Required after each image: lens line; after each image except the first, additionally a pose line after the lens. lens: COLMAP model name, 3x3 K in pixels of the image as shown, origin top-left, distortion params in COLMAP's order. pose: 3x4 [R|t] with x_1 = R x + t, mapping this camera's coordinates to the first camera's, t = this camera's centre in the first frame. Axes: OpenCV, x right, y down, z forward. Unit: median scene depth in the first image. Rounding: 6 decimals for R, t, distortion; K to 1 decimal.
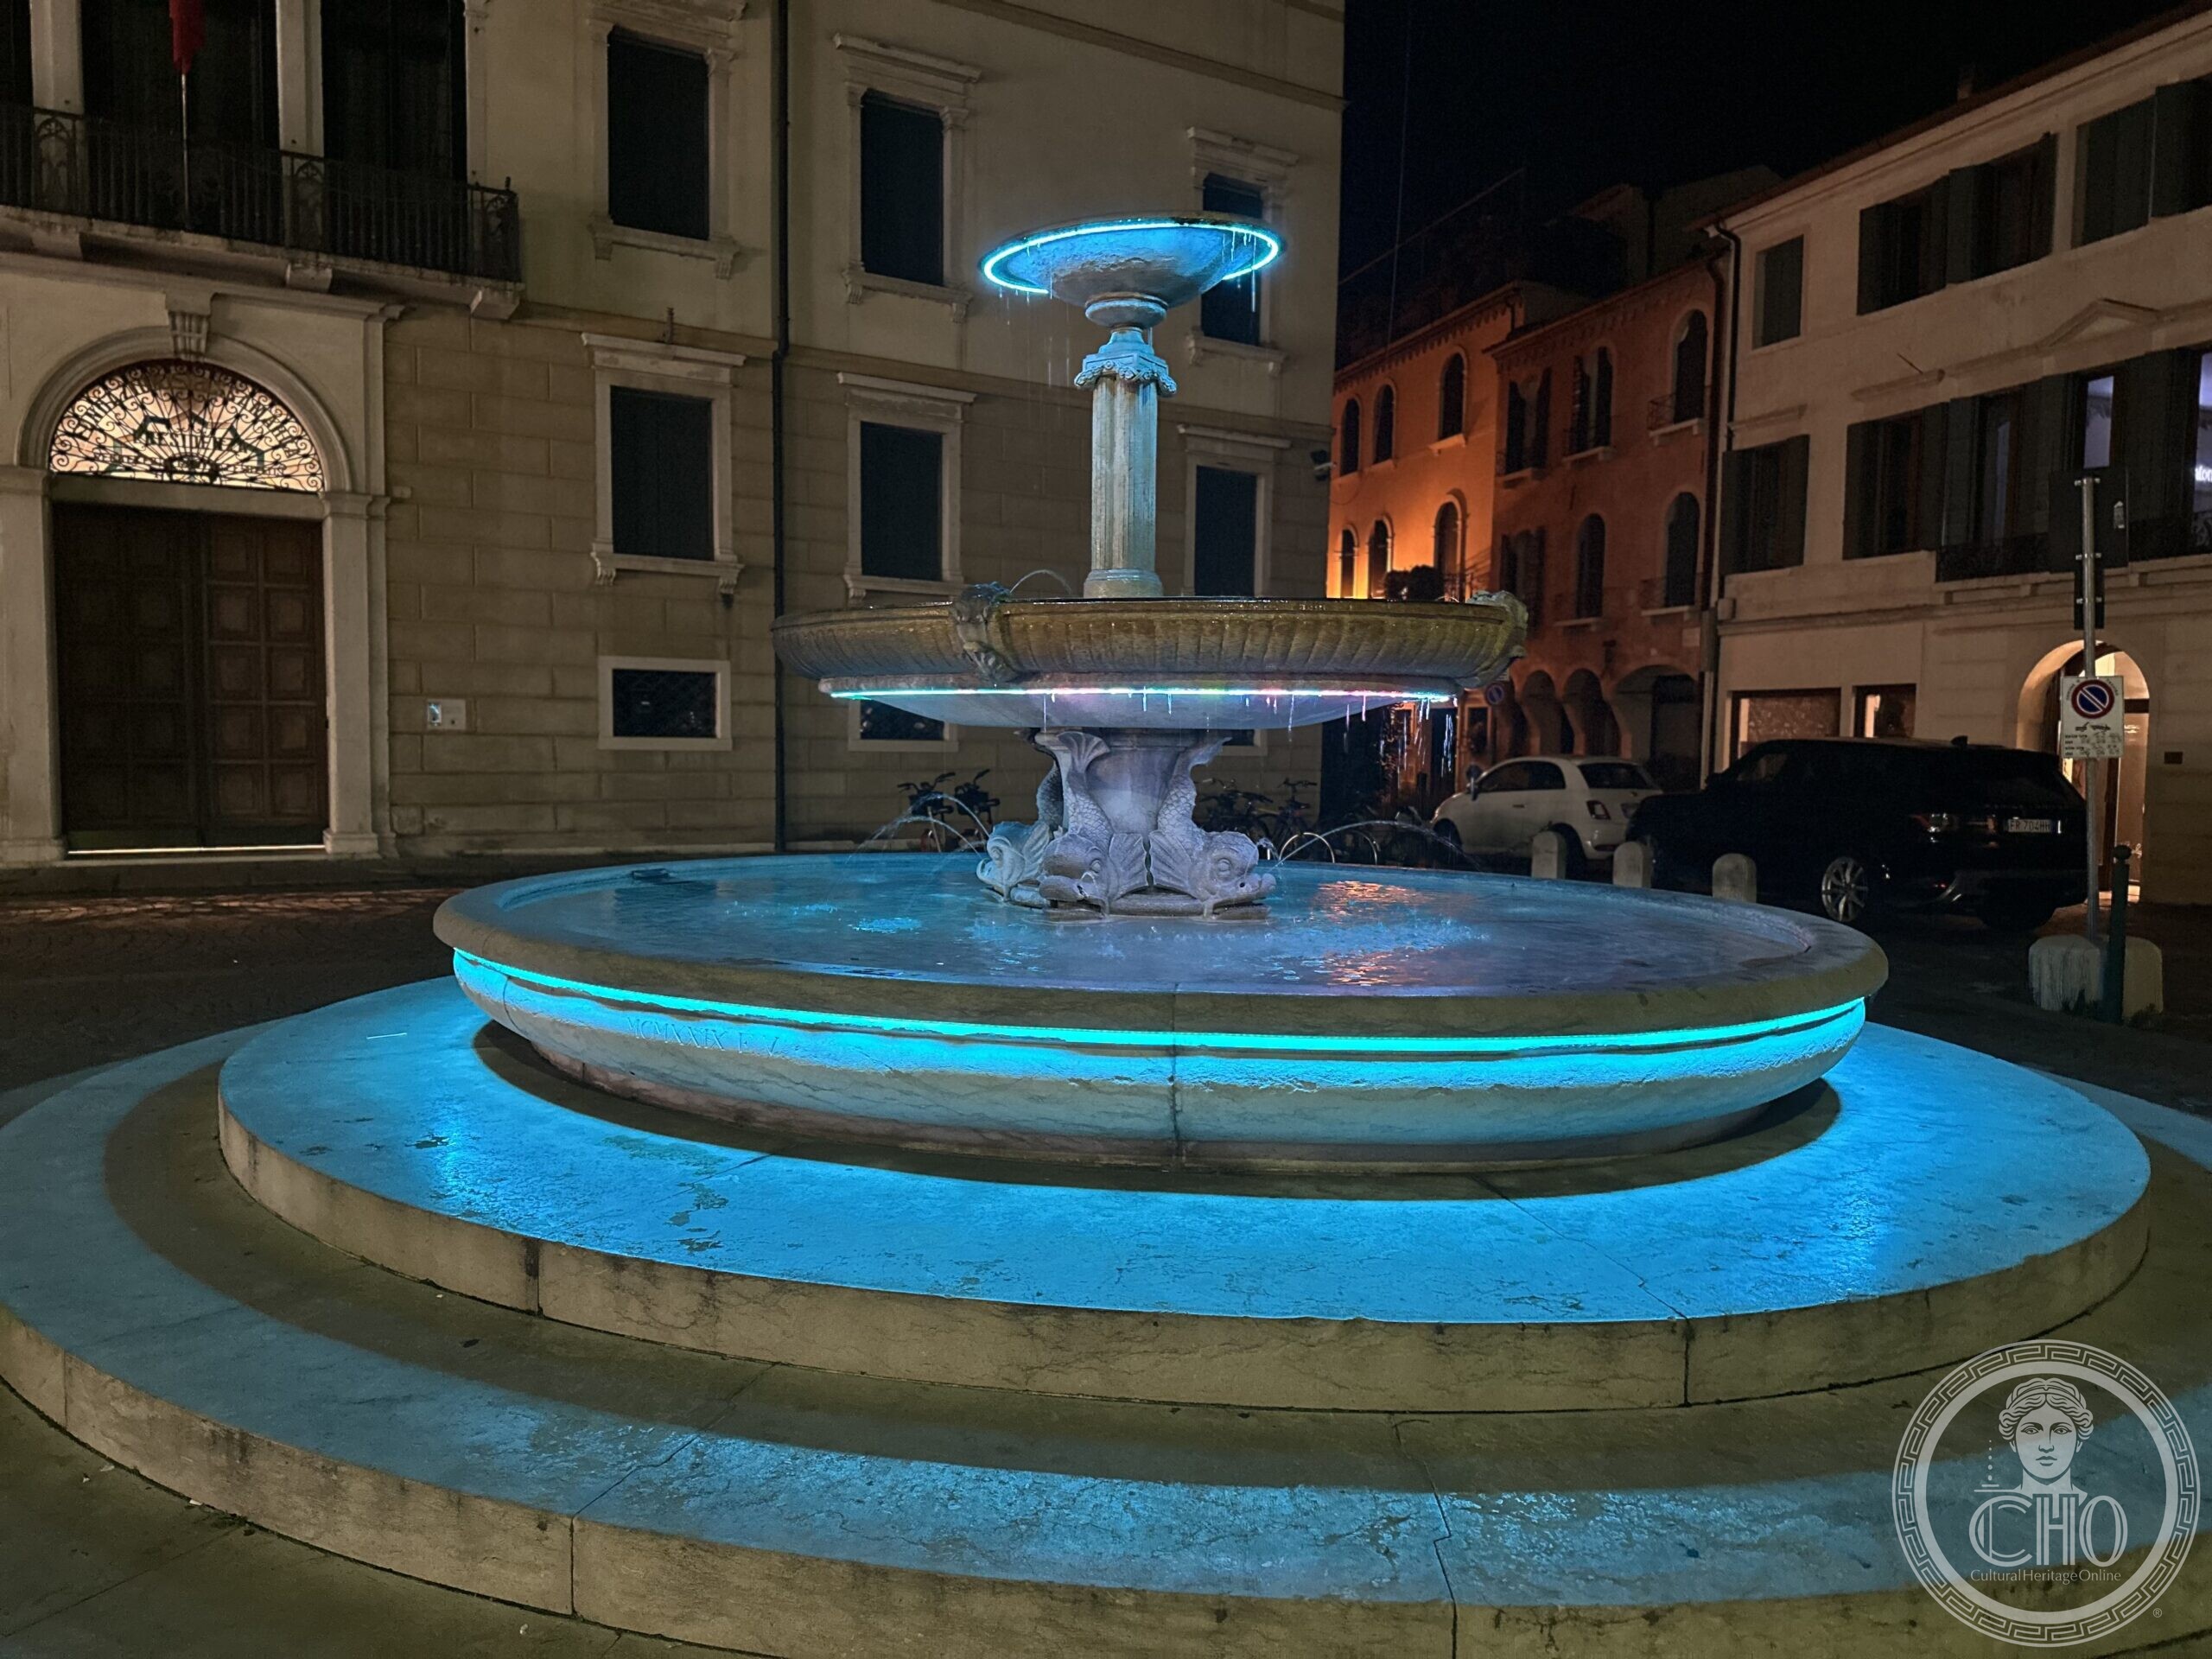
lens RADIAL K [[1542.6, 0, 1105.8], [0, 1542.6, 830.8], [0, 0, 1]] dist [0.001079, 0.000054]
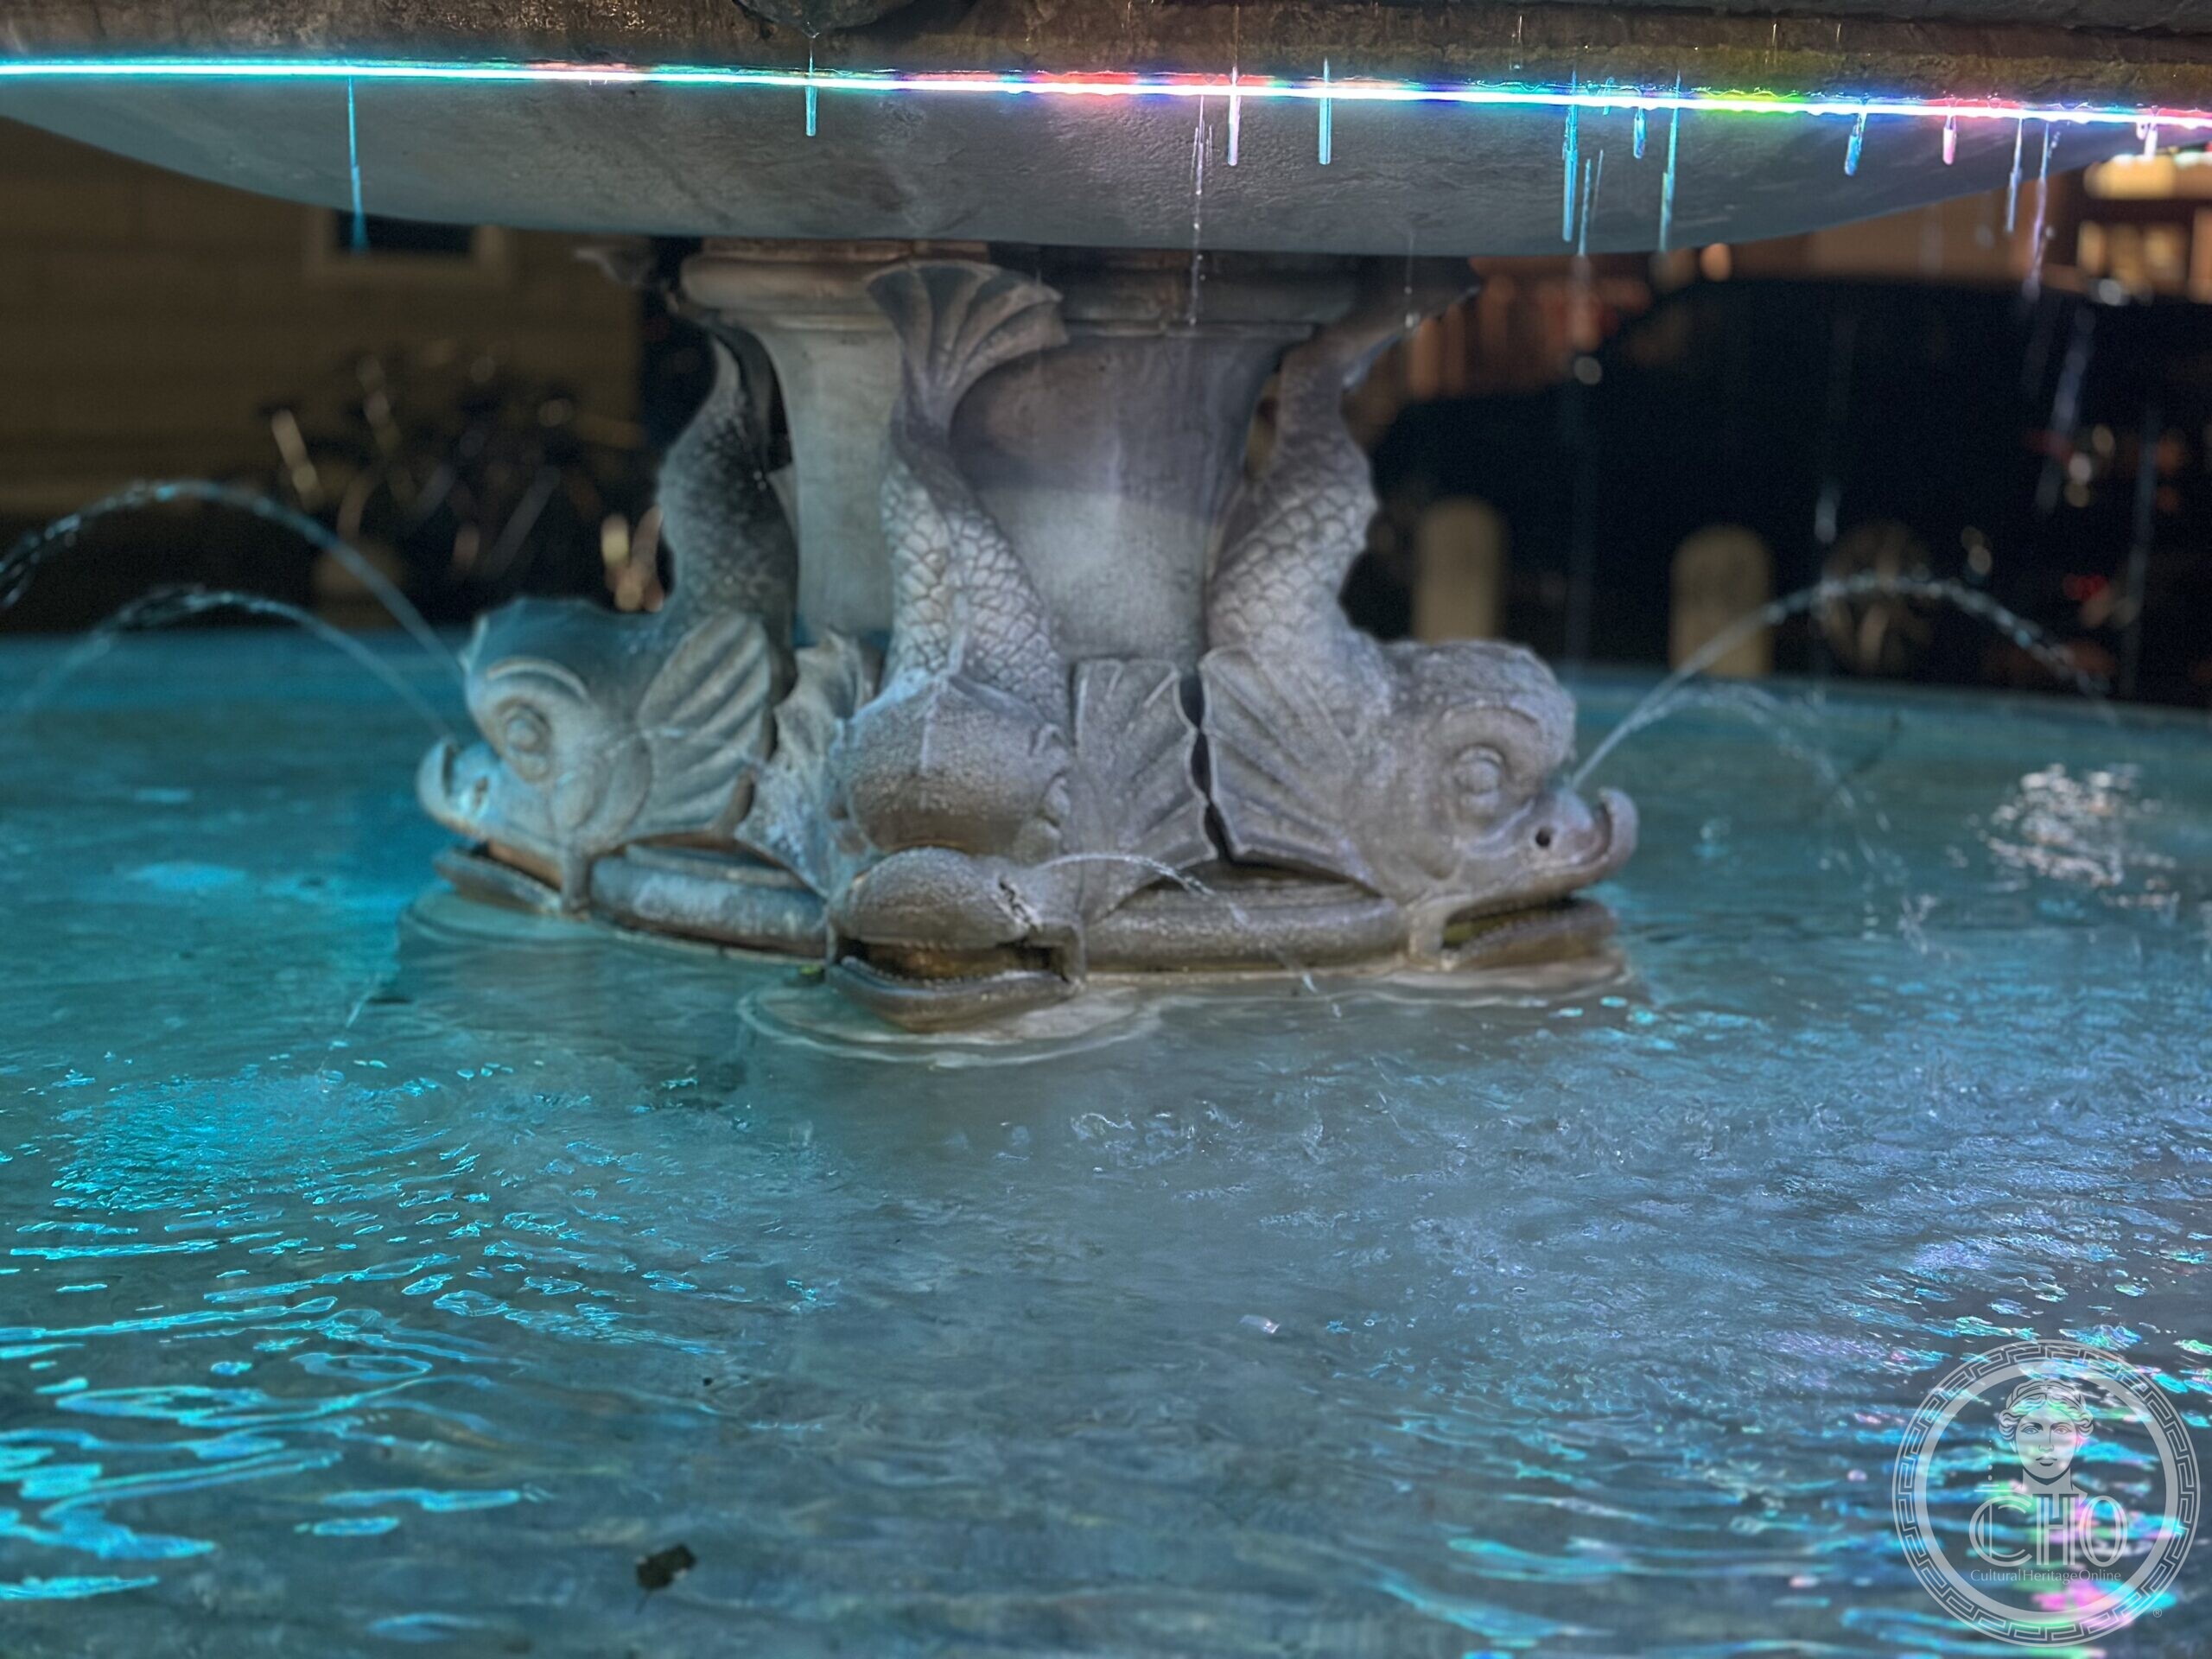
lens RADIAL K [[3077.2, 0, 1106.2], [0, 3077.2, 832.6], [0, 0, 1]] dist [0.110296, 0.000000]
pose [[0.934474, -0.052373, 0.352159, -0.174882], [0.006690, 0.991530, 0.129708, -0.037192], [-0.355969, -0.118853, 0.926909, 0.515604]]
